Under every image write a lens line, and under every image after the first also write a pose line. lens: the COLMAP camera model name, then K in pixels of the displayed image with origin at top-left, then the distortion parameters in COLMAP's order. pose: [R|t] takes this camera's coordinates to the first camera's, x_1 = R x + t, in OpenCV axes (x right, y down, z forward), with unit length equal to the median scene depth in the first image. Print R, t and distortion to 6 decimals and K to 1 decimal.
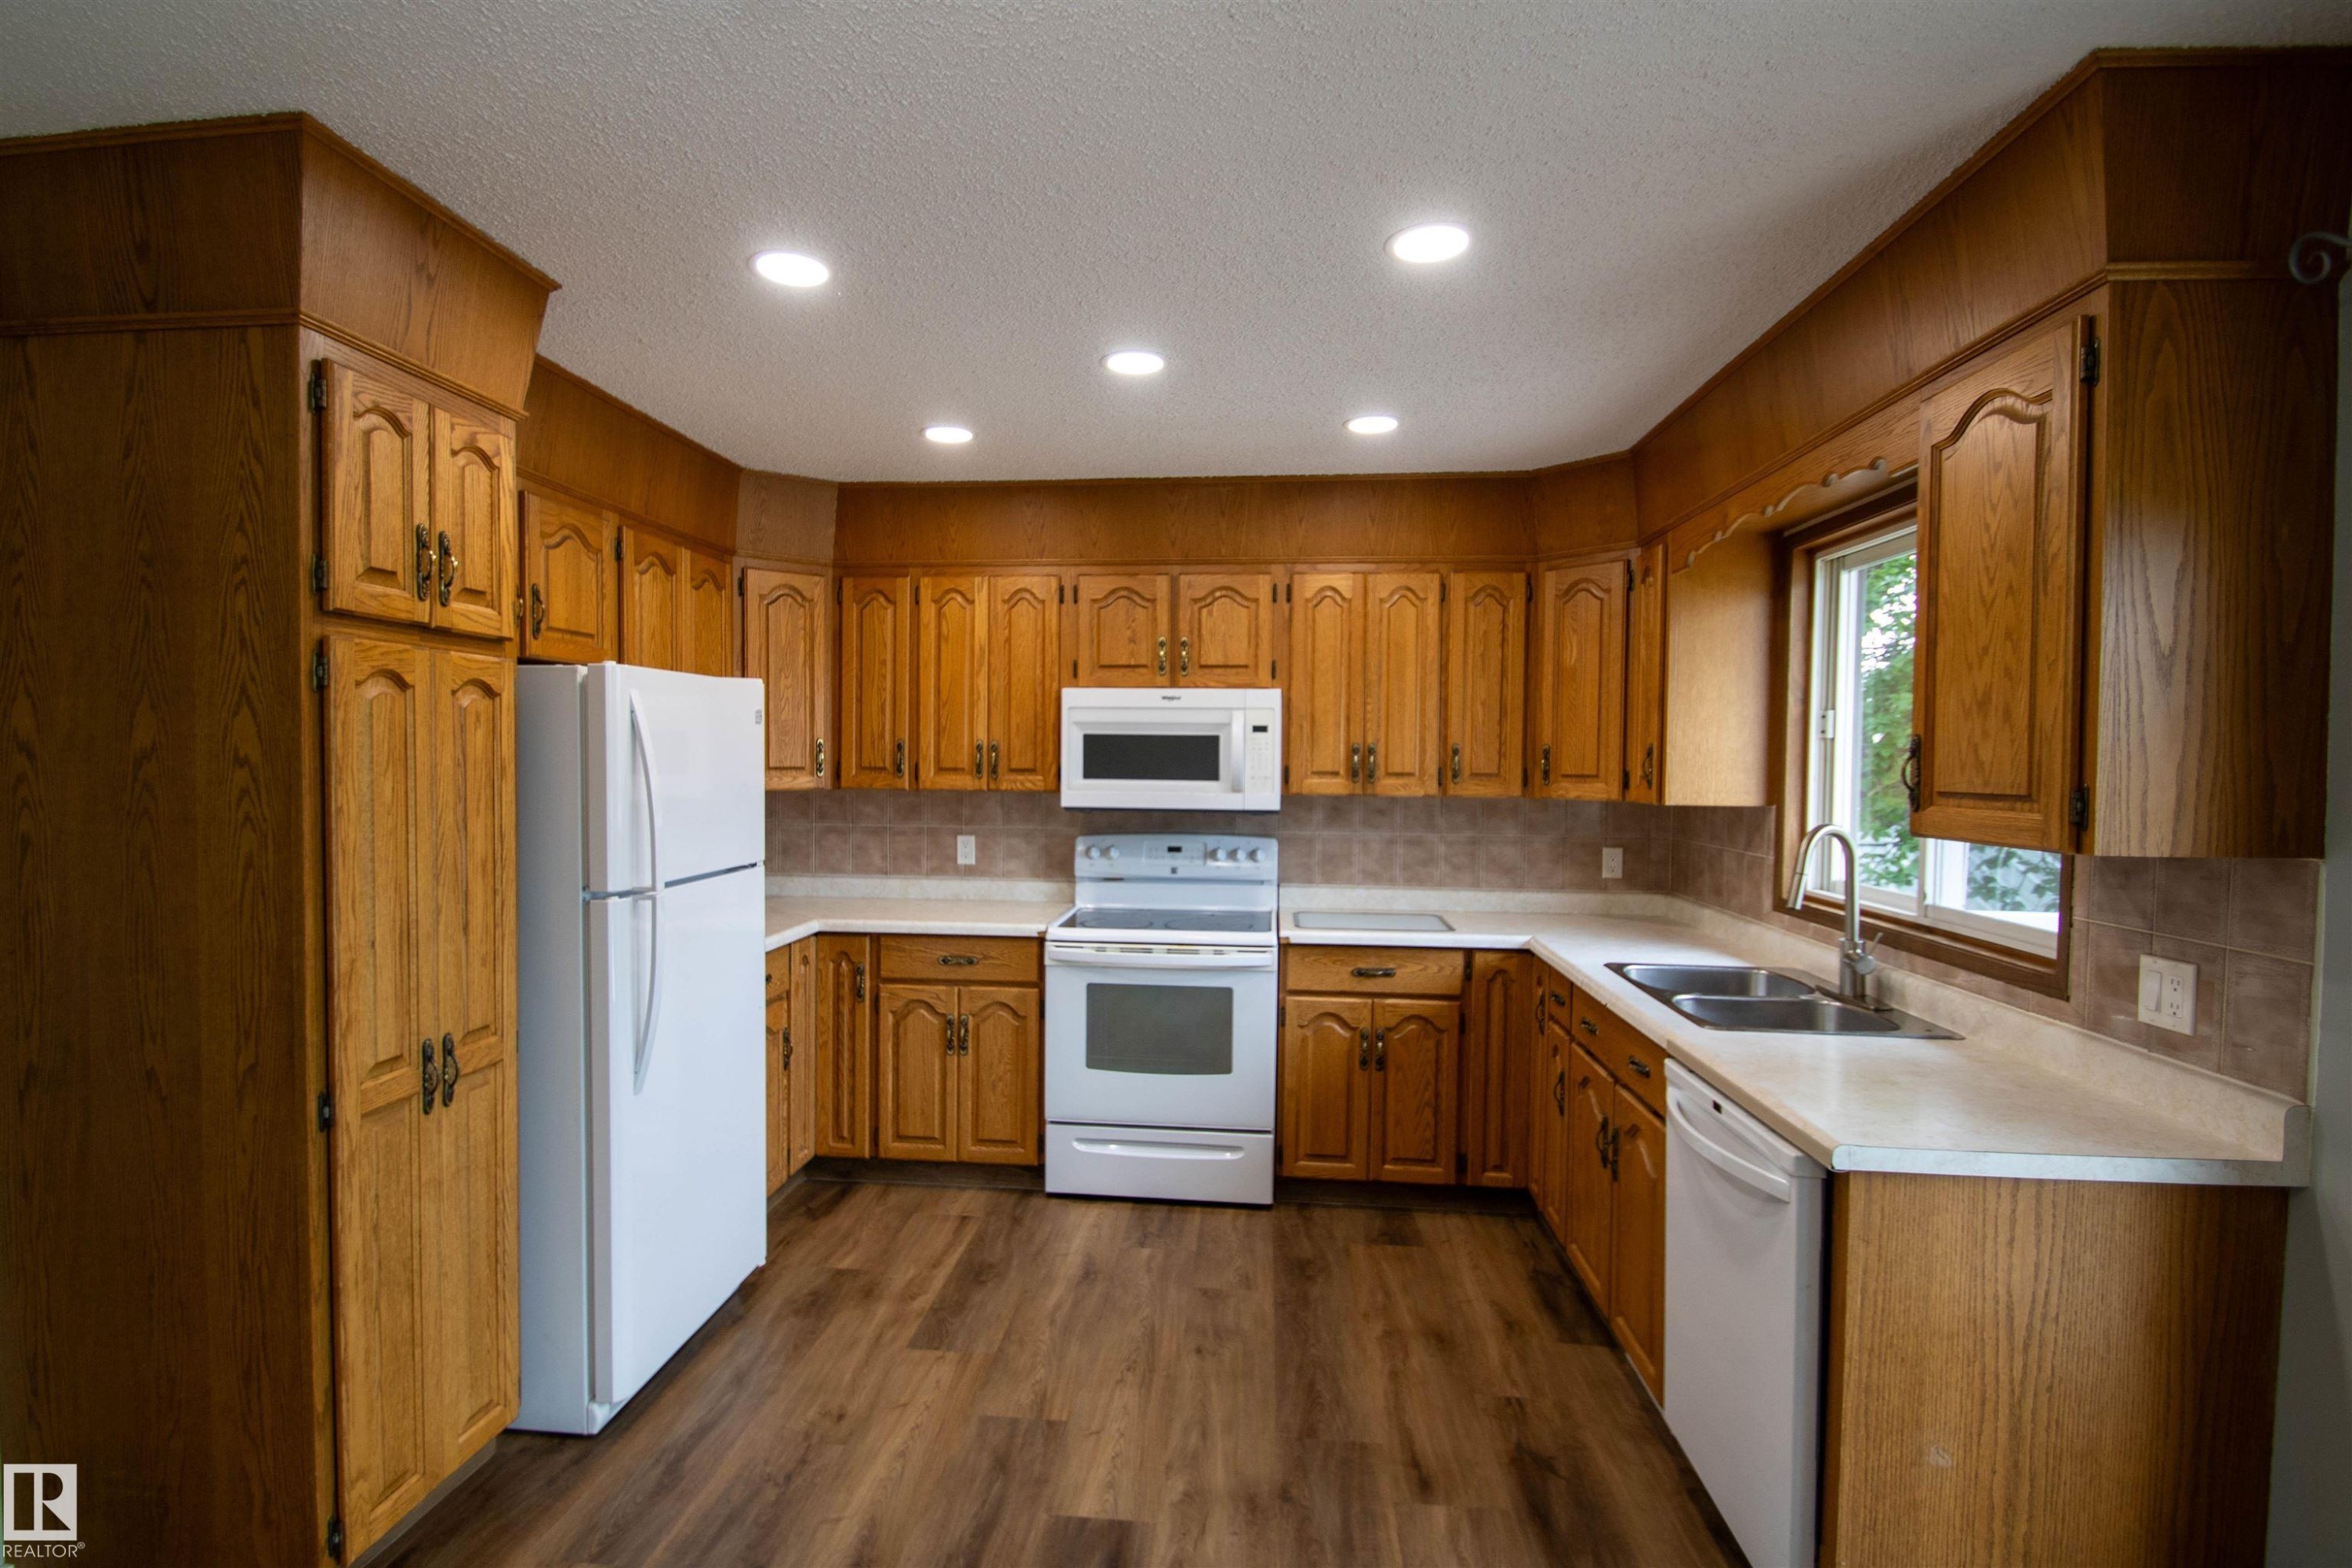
lens RADIAL K [[1147.0, 0, 1144.0], [0, 1147.0, 793.2], [0, 0, 1]] dist [0.003684, -0.013286]
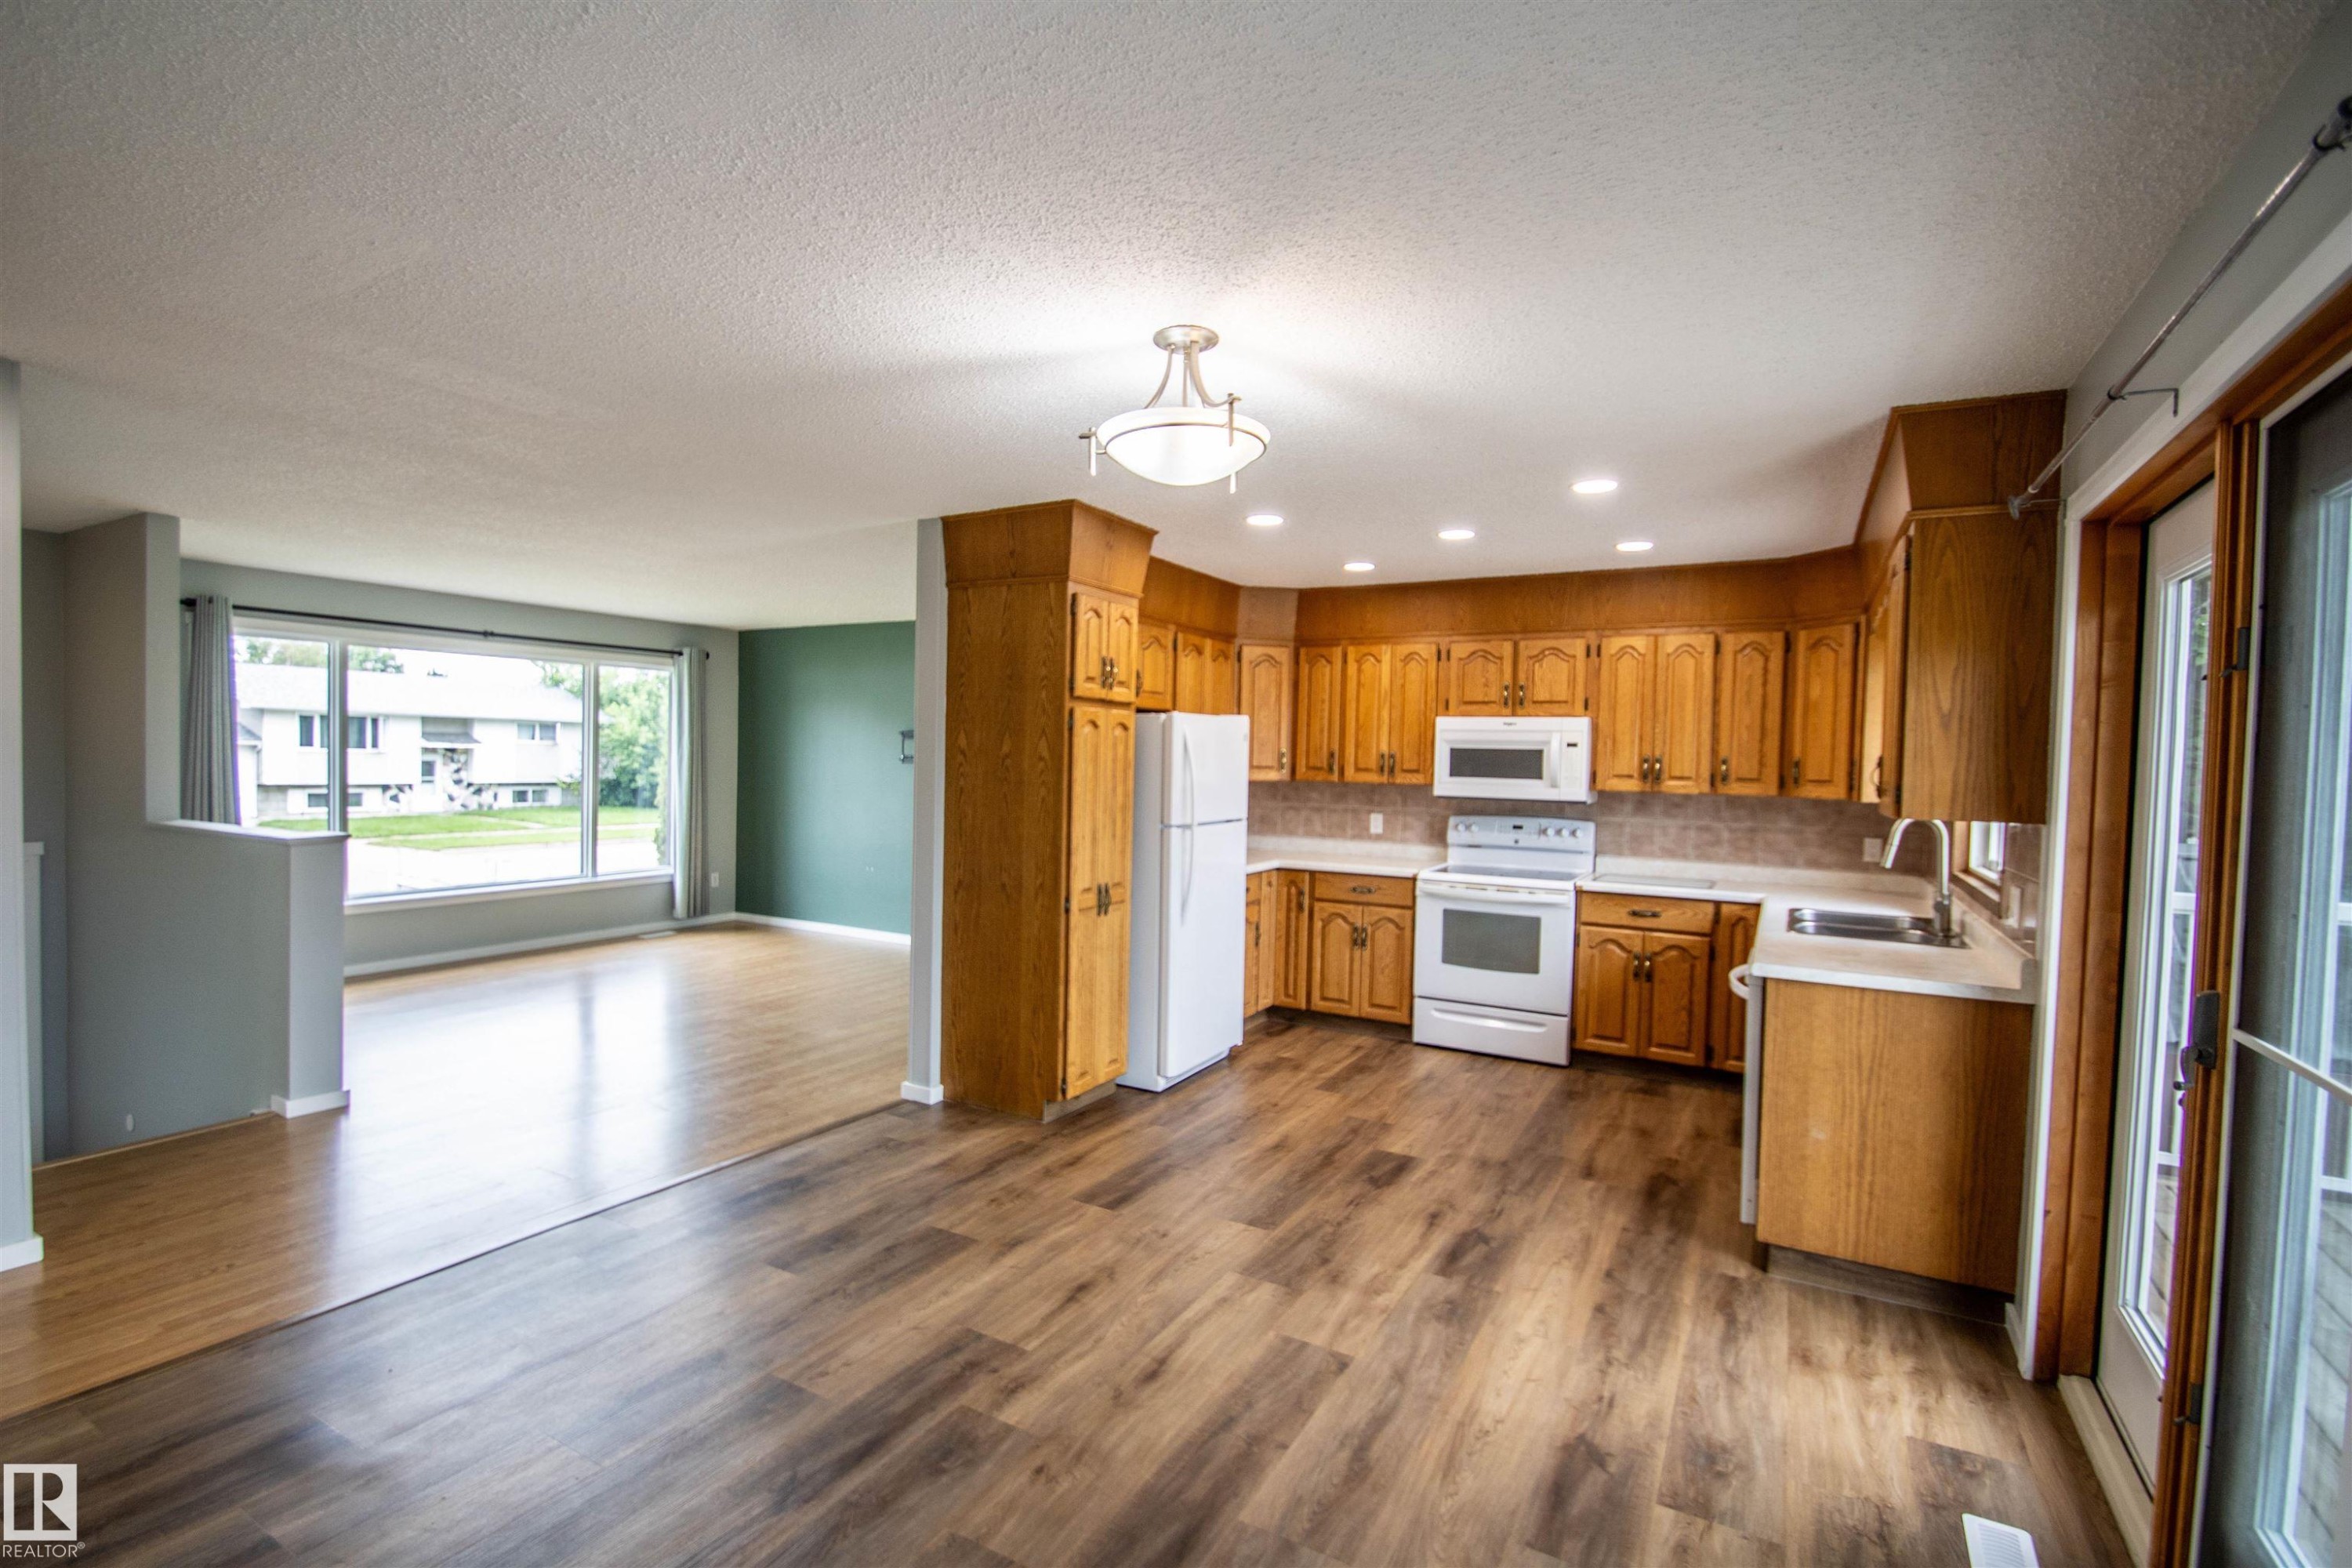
lens RADIAL K [[1089.0, 0, 1146.2], [0, 1089.0, 794.1], [0, 0, 1]] dist [0.012229, -0.015451]
pose [[0.912301, 0.025058, -0.408752, 0.203907], [-0.026025, 0.999656, 0.003196, 0.019063], [0.408692, 0.007722, 0.912640, -0.570261]]
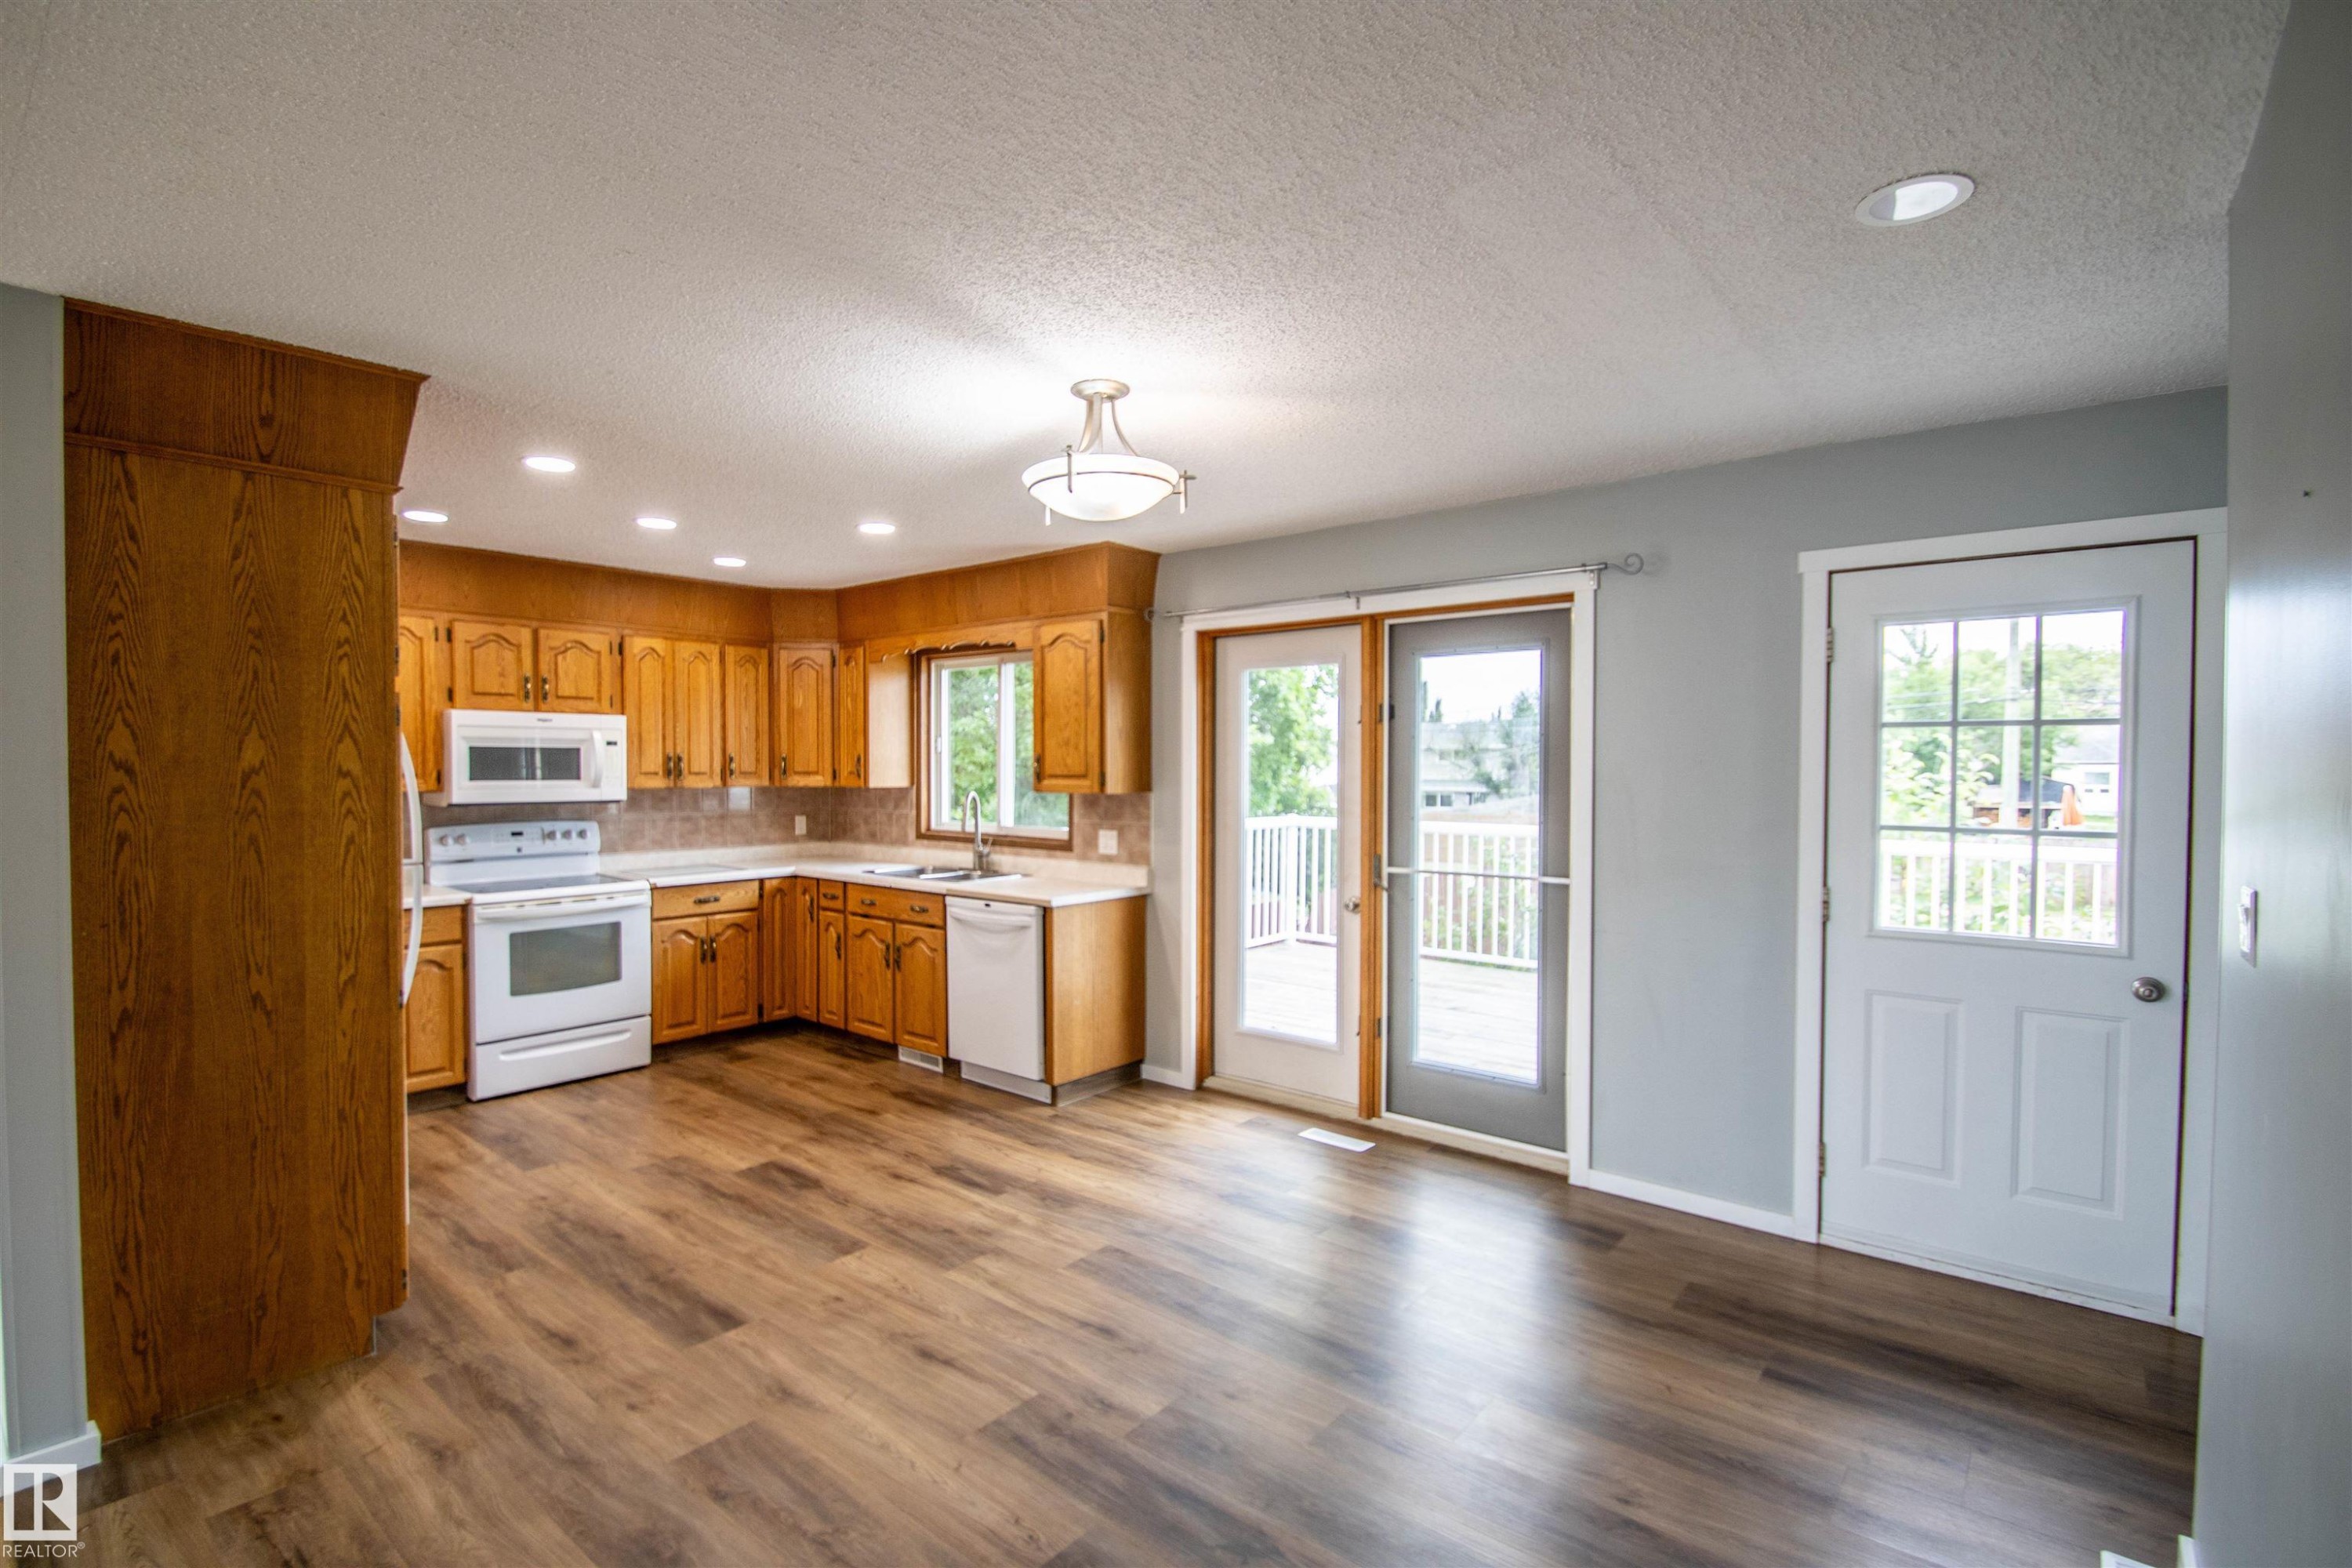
lens RADIAL K [[1089.0, 0, 1146.2], [0, 1089.0, 794.1], [0, 0, 1]] dist [0.012229, -0.015451]
pose [[0.565605, -0.031747, 0.824065, -0.753068], [0.028742, 0.999411, 0.018775, 0.001340], [-0.824175, 0.013066, 0.566185, -0.374110]]
